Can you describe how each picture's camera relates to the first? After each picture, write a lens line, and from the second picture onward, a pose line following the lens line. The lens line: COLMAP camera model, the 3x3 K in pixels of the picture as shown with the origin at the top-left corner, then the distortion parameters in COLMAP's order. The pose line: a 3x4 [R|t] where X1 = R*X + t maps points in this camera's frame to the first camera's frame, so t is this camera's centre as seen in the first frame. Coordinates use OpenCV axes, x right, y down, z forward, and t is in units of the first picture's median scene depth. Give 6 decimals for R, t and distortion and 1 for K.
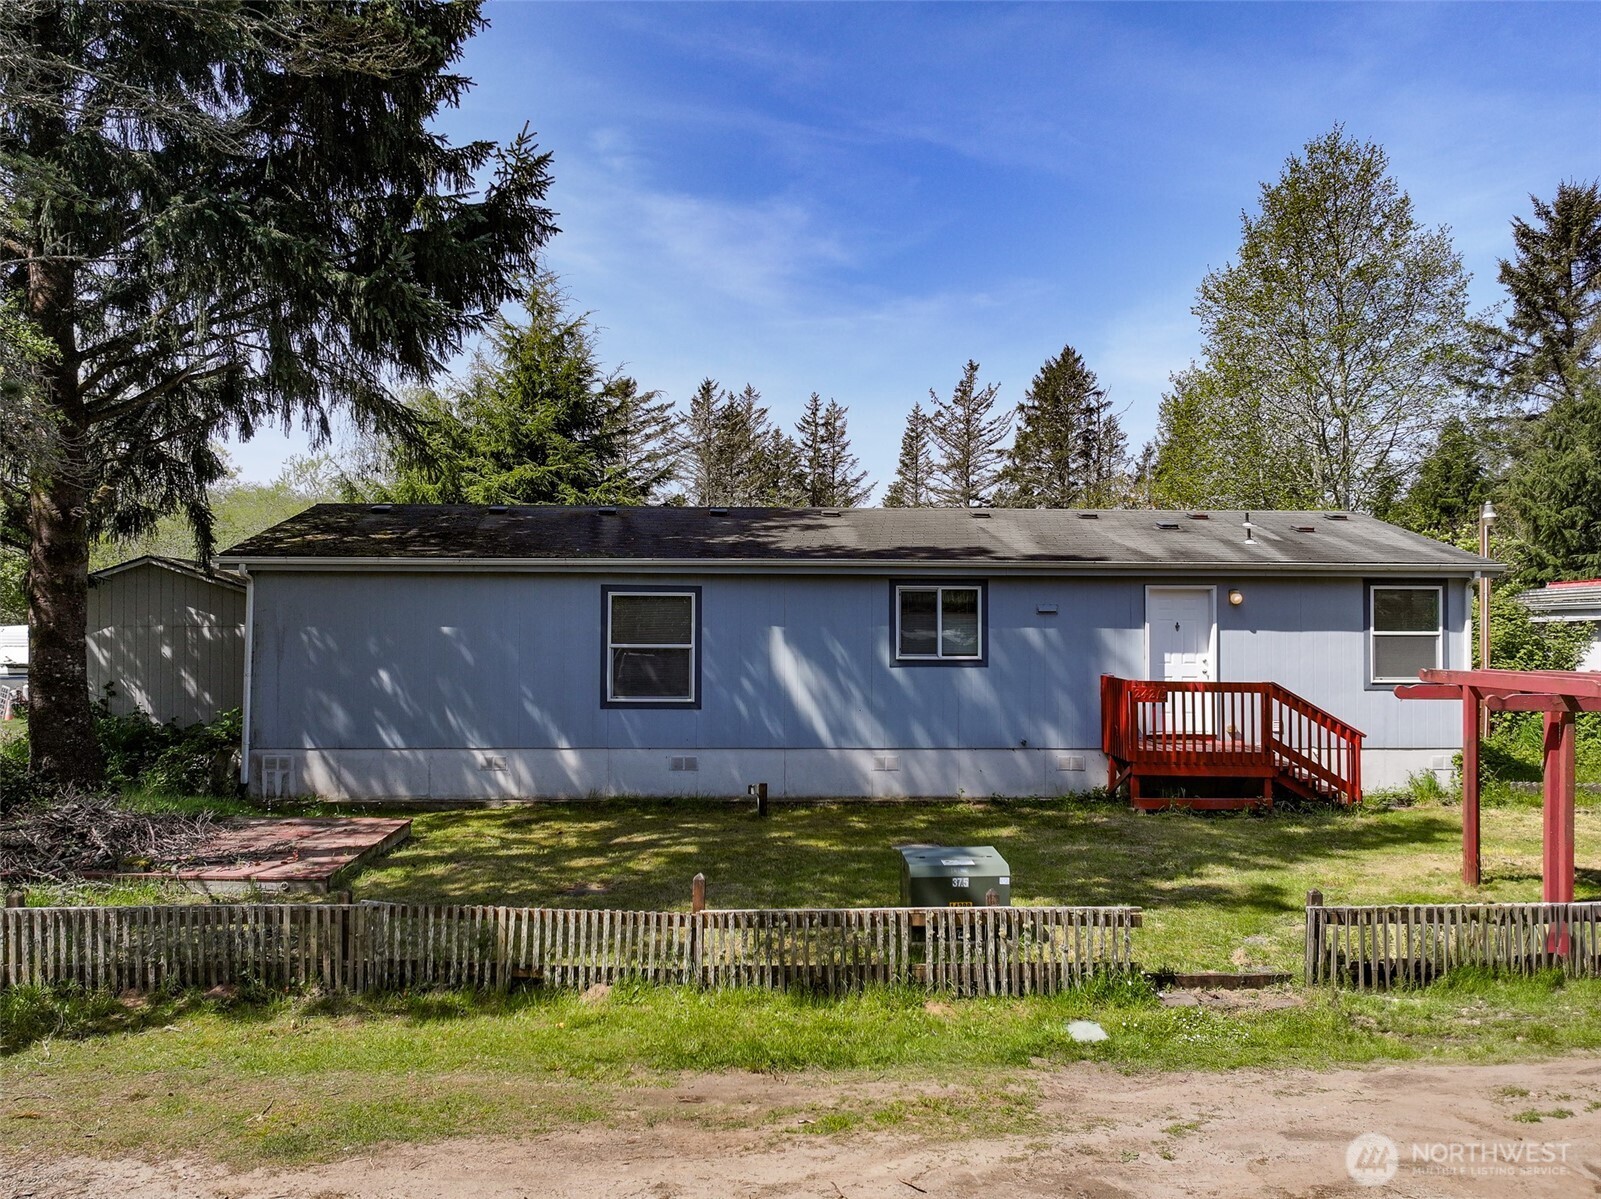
lens RADIAL K [[1285.7, 0, 769.1], [0, 1285.7, 594.9], [0, 0, 1]] dist [0.019242, -0.031964]
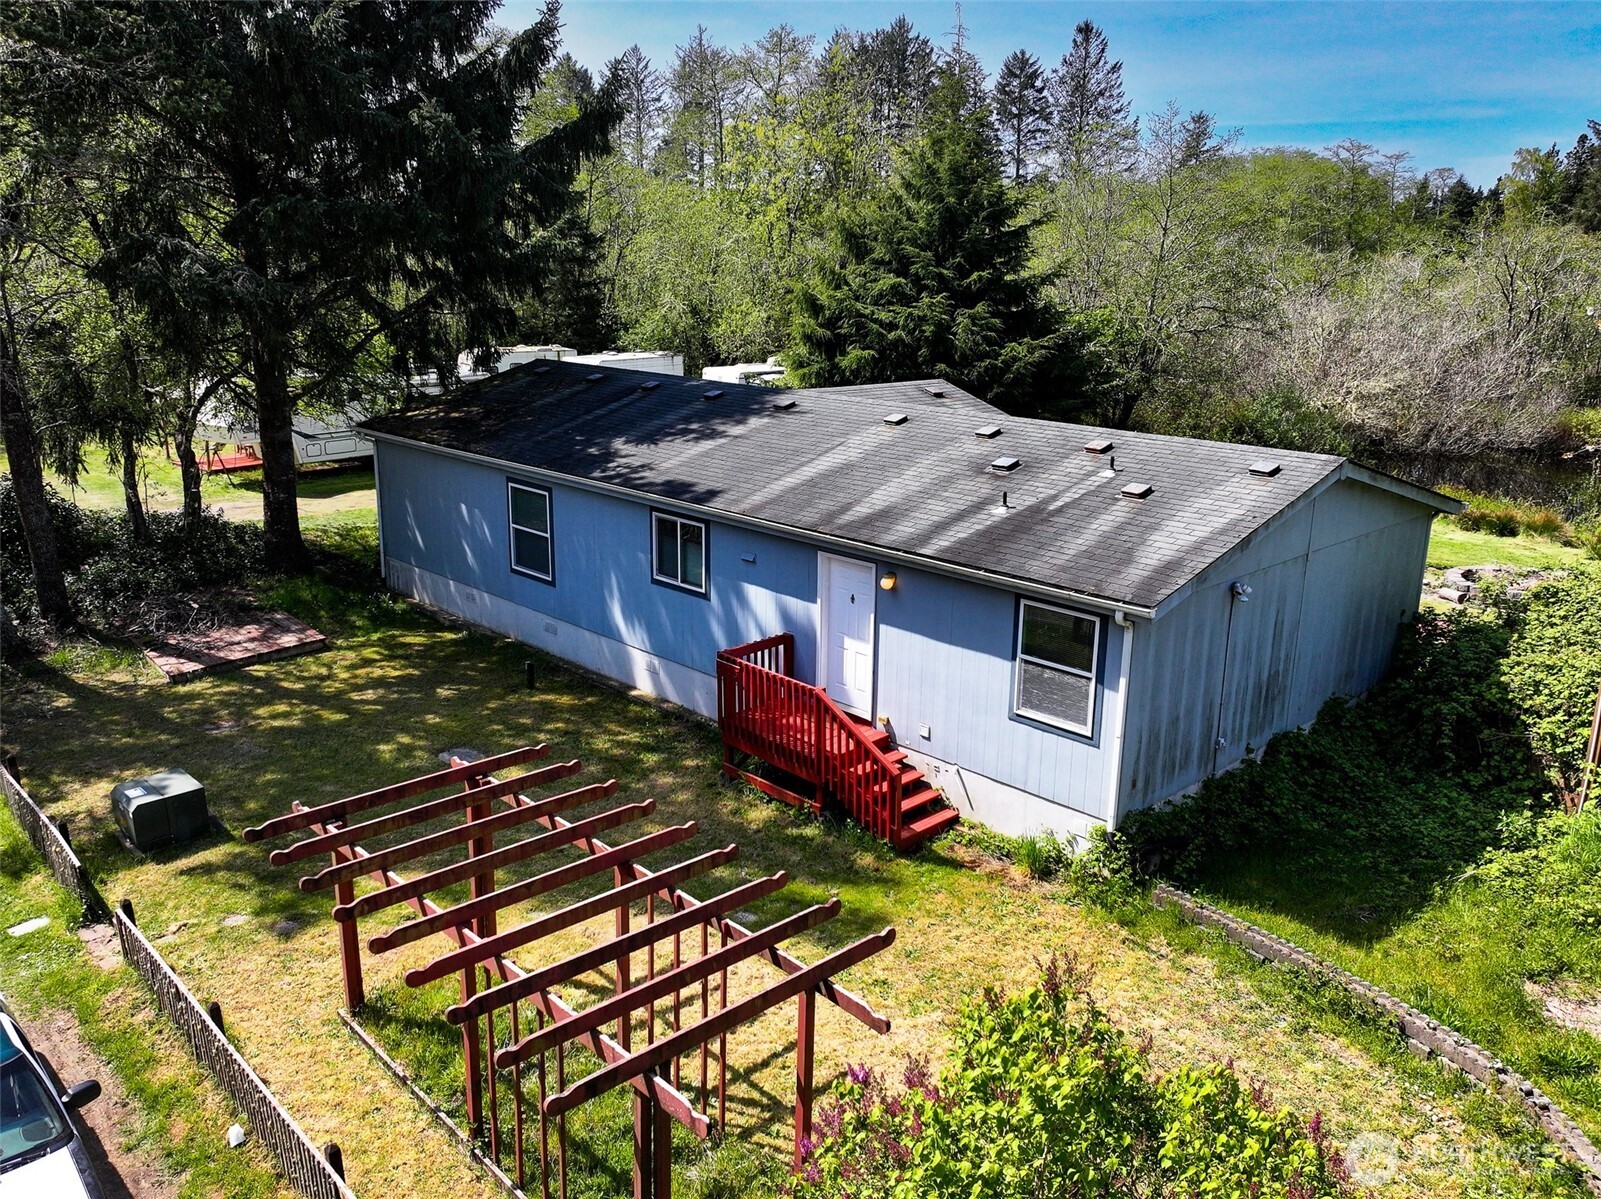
lens RADIAL K [[1285.7, 0, 780.8], [0, 1285.7, 597.0], [0, 0, 1]] dist [0.019242, -0.031964]
pose [[0.672831, 0.203045, -0.711387, 0.950464], [-0.001364, 0.961937, 0.273267, -0.230737], [0.739795, -0.182893, 0.647498, 0.377559]]
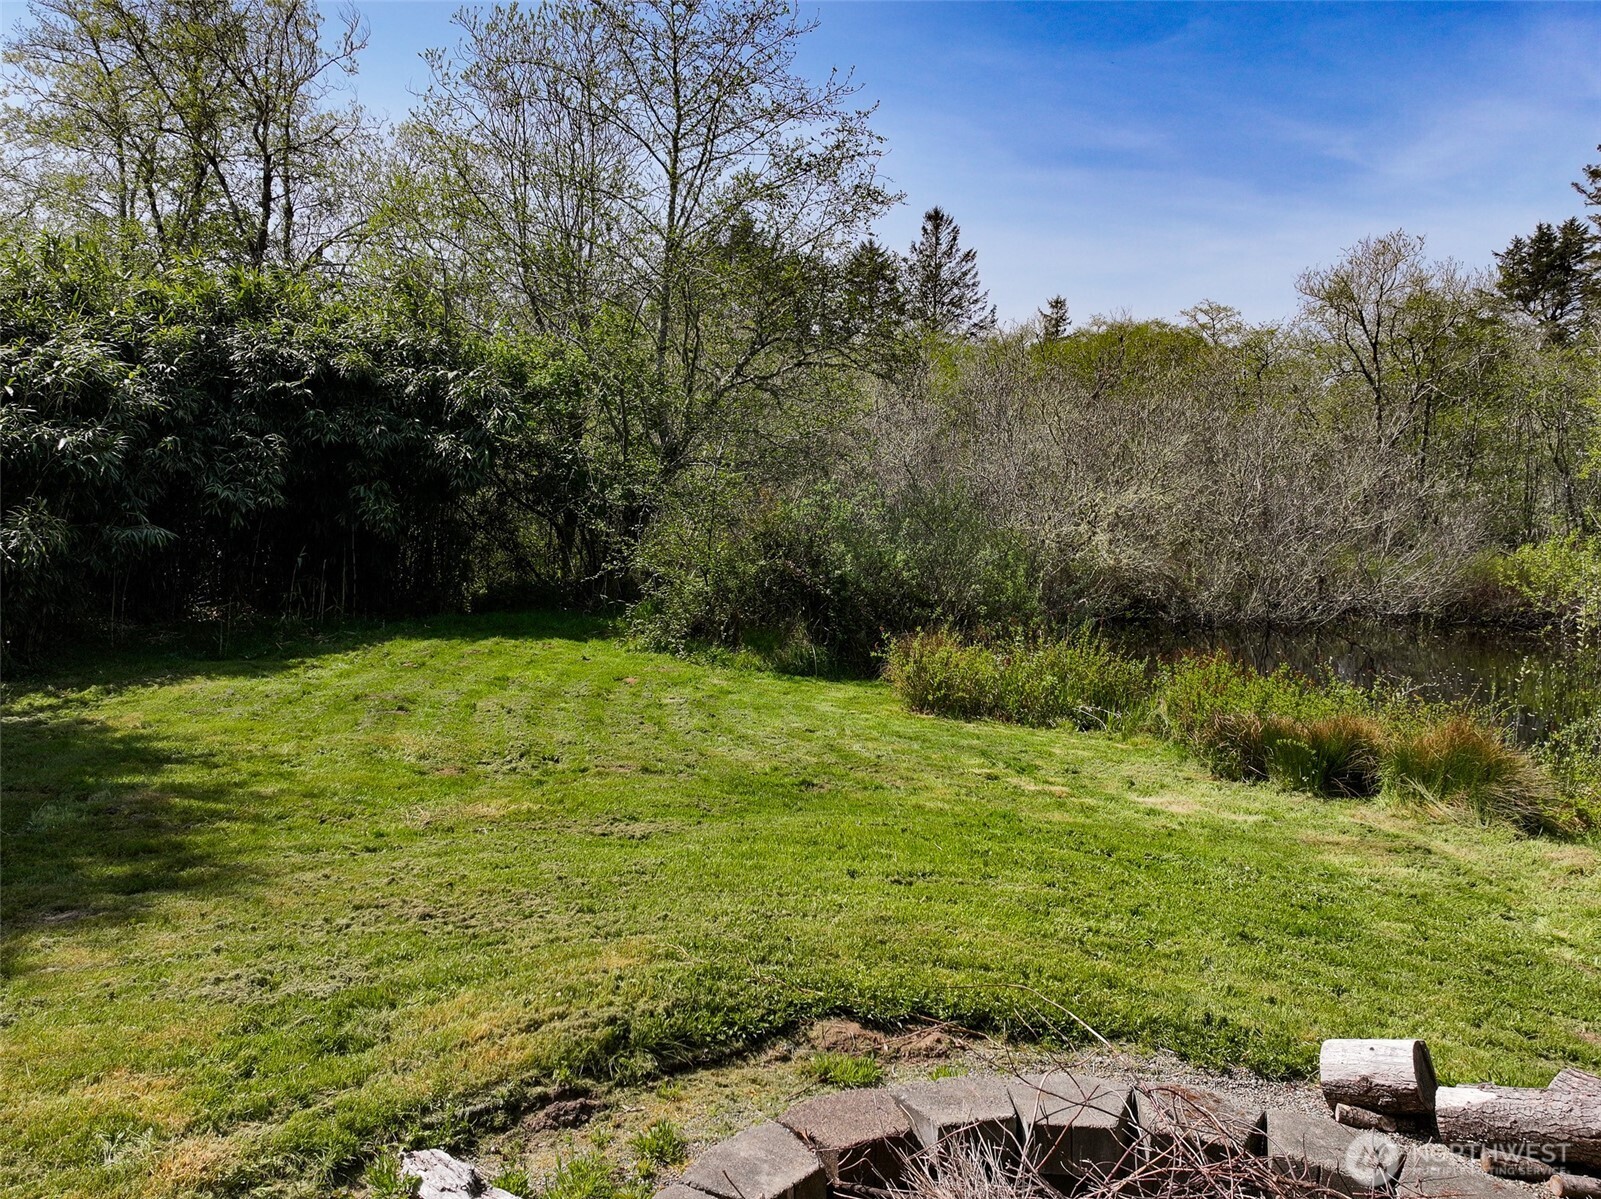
lens RADIAL K [[1285.7, 0, 795.6], [0, 1285.7, 605.1], [0, 0, 1]] dist [0.019242, -0.031964]
pose [[0.709797, 0.072154, -0.700701, 0.499107], [0.000174, 0.994722, 0.102607, 0.073685], [0.704406, -0.072952, 0.706038, 1.937813]]
